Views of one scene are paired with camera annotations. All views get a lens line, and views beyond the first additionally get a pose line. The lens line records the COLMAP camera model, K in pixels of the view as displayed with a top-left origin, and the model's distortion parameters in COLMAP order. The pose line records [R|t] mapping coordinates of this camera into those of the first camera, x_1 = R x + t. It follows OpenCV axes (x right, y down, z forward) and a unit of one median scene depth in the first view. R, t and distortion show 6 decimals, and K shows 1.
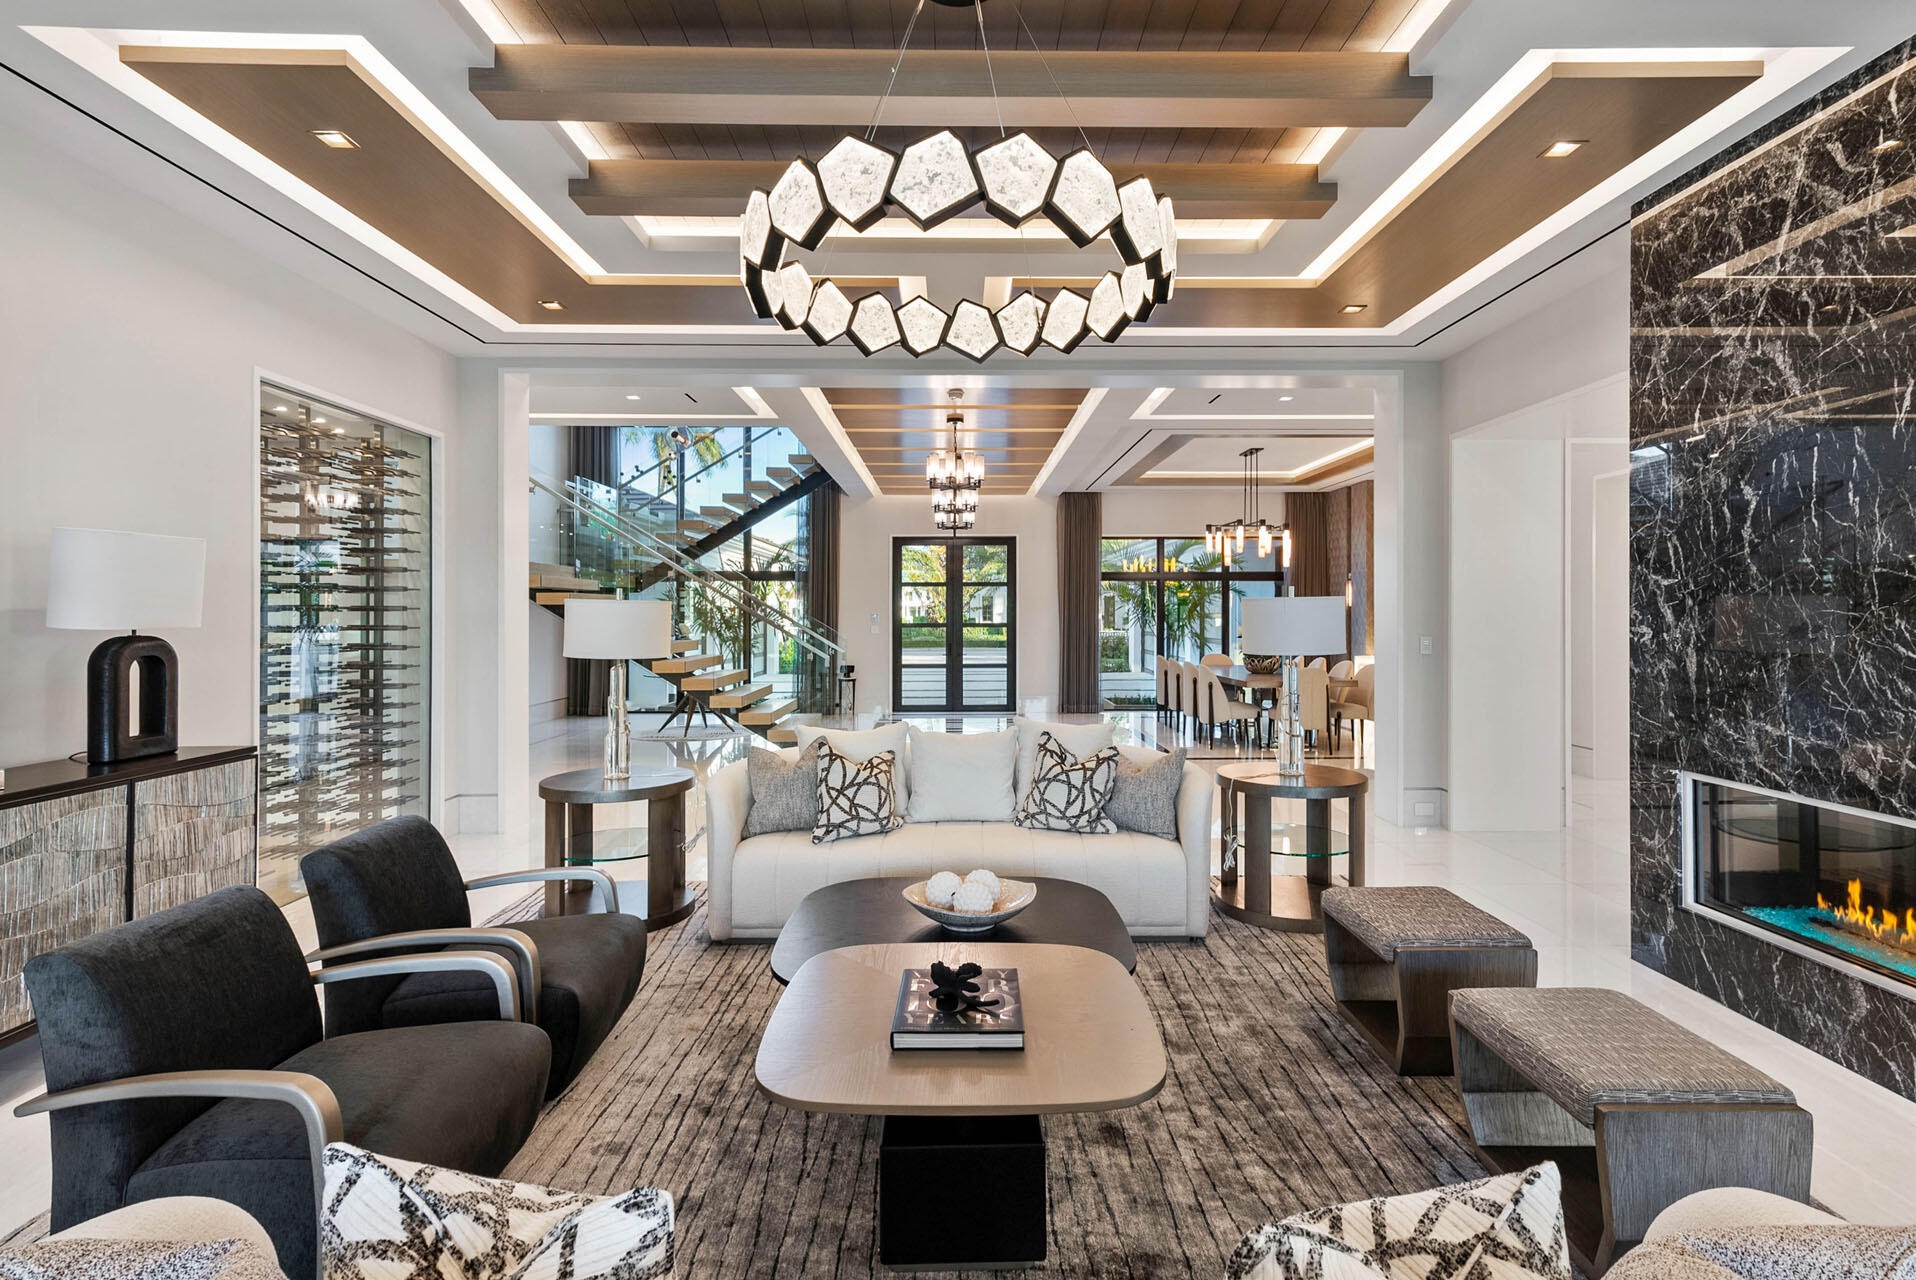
lens RADIAL K [[910.0, 0, 958.0], [0, 910.0, 640.0], [0, 0, 1]] dist [-0.003240, 0.000886]
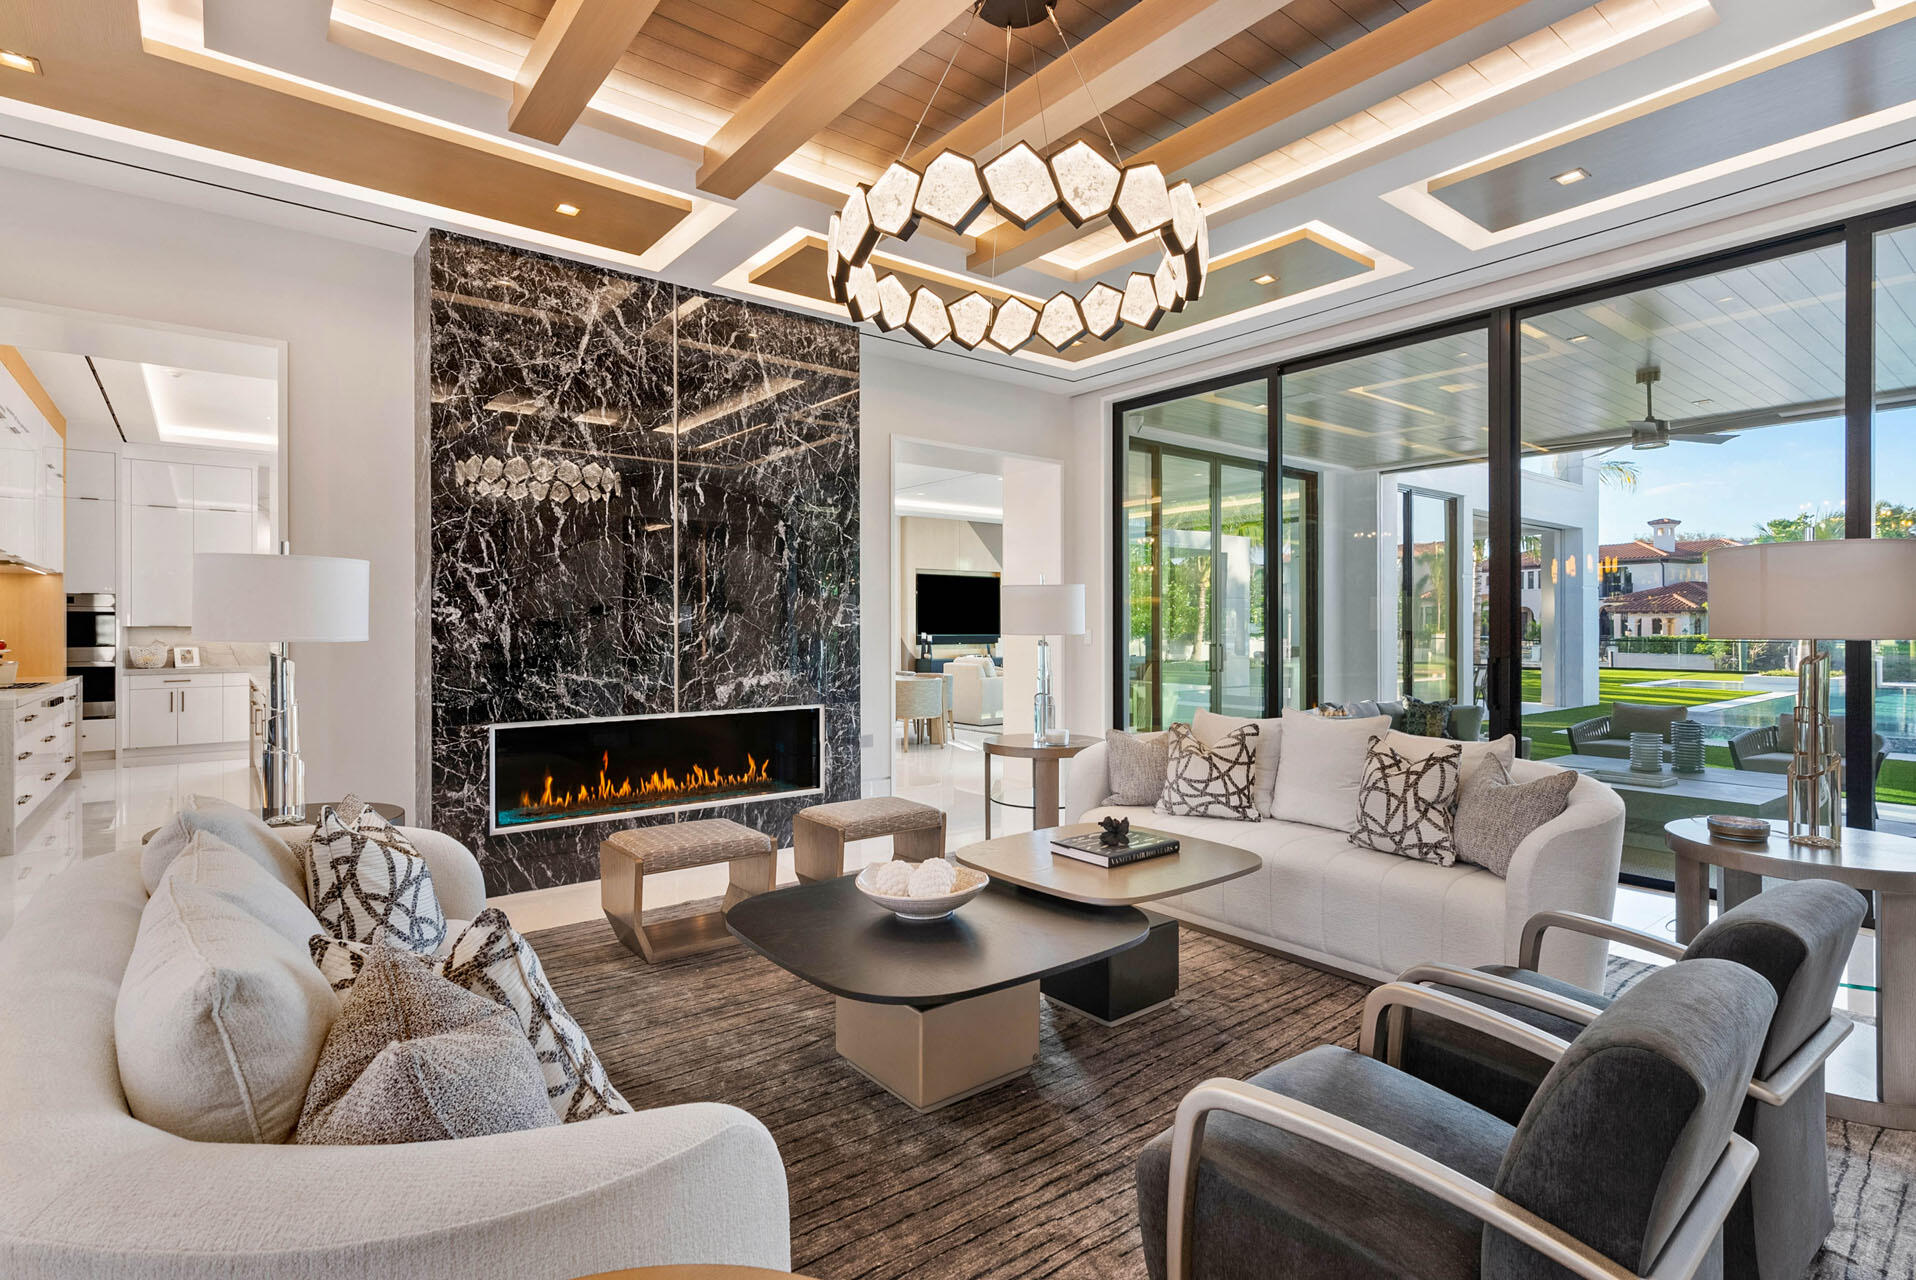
lens RADIAL K [[939.9, 0, 956.8], [0, 939.9, 606.4], [0, 0, 1]] dist [0.002427, 0.000296]
pose [[-0.628192, 0.000271, 0.778058, -0.621467], [0.014510, 0.999830, 0.011367, -0.022560], [-0.777923, 0.018430, -0.628089, 1.379696]]
